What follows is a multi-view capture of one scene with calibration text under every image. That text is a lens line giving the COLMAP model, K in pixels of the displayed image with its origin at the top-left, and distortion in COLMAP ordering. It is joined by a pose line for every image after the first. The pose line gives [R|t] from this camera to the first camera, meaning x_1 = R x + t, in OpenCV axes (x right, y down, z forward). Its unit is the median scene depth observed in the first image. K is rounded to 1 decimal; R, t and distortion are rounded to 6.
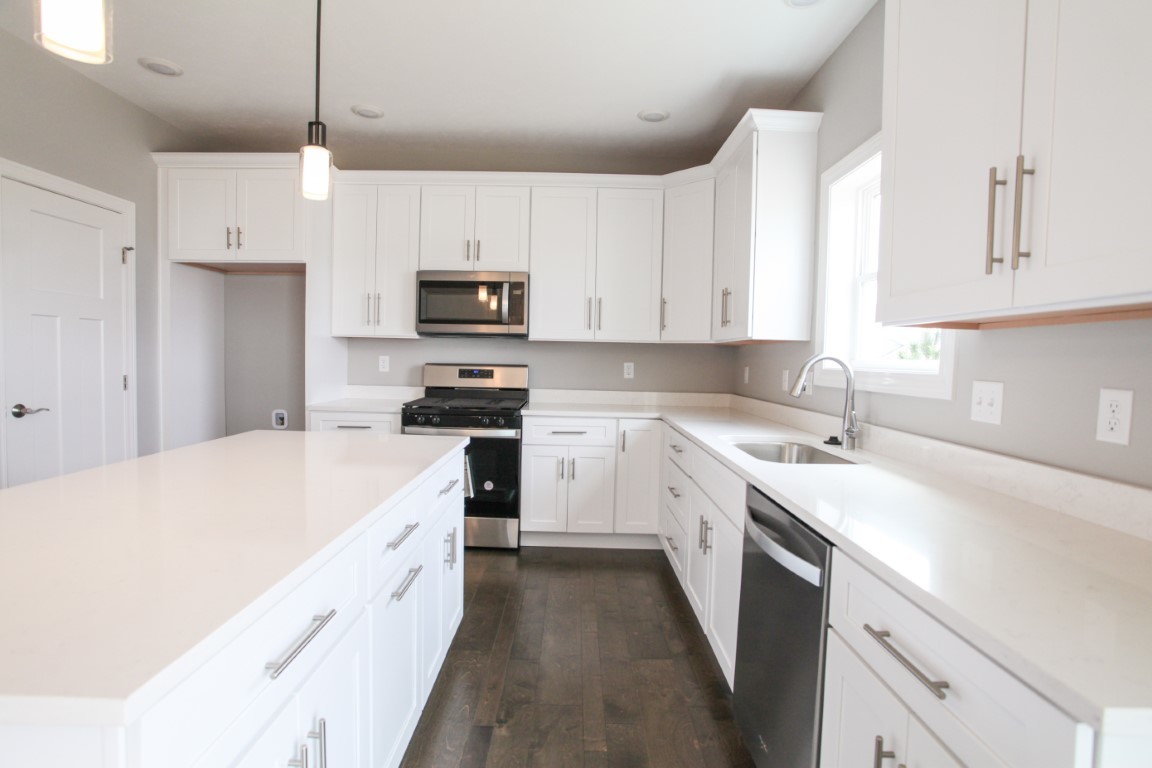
lens RADIAL K [[573.6, 0, 568.9], [0, 573.6, 382.7], [0, 0, 1]] dist [-0.072726, 0.028545]
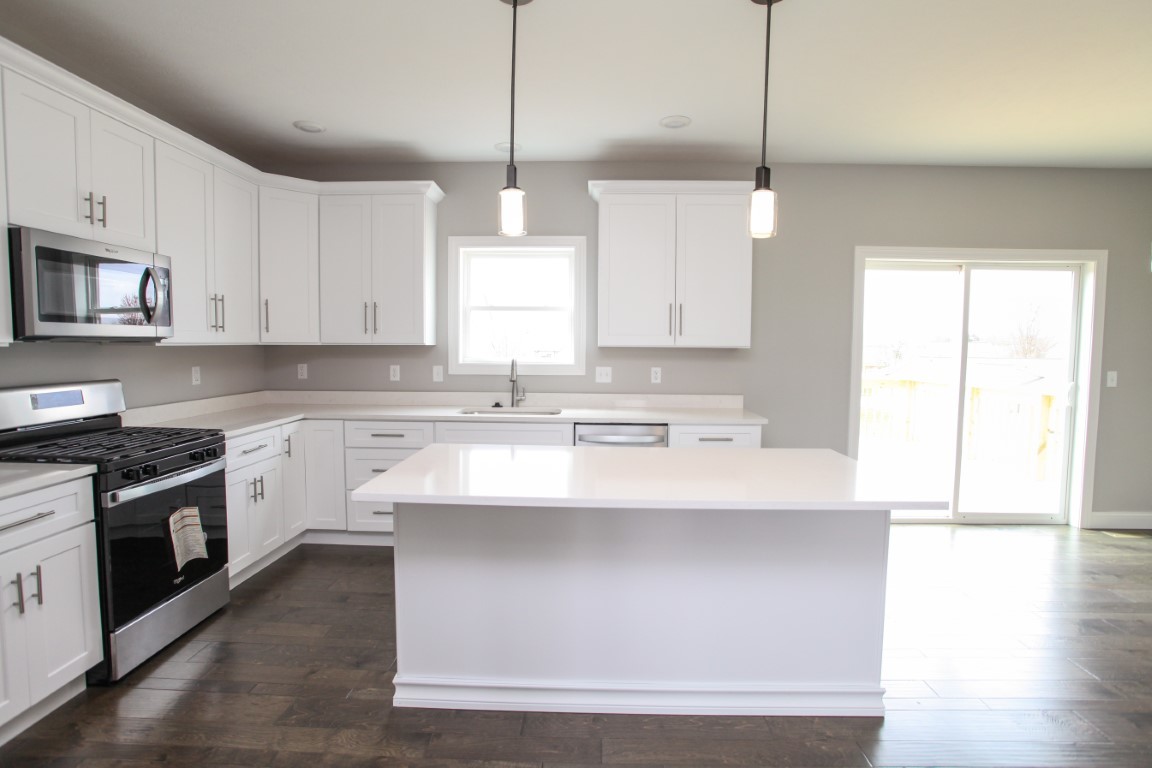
lens RADIAL K [[588.9, 0, 576.0], [0, 588.9, 384.0], [0, 0, 1]] dist [-0.072581, 0.000044]
pose [[0.030485, -0.087777, 0.995674, -0.873666], [0.038476, 0.995501, 0.086584, -0.072579], [-0.998794, 0.035670, 0.033725, 0.466862]]
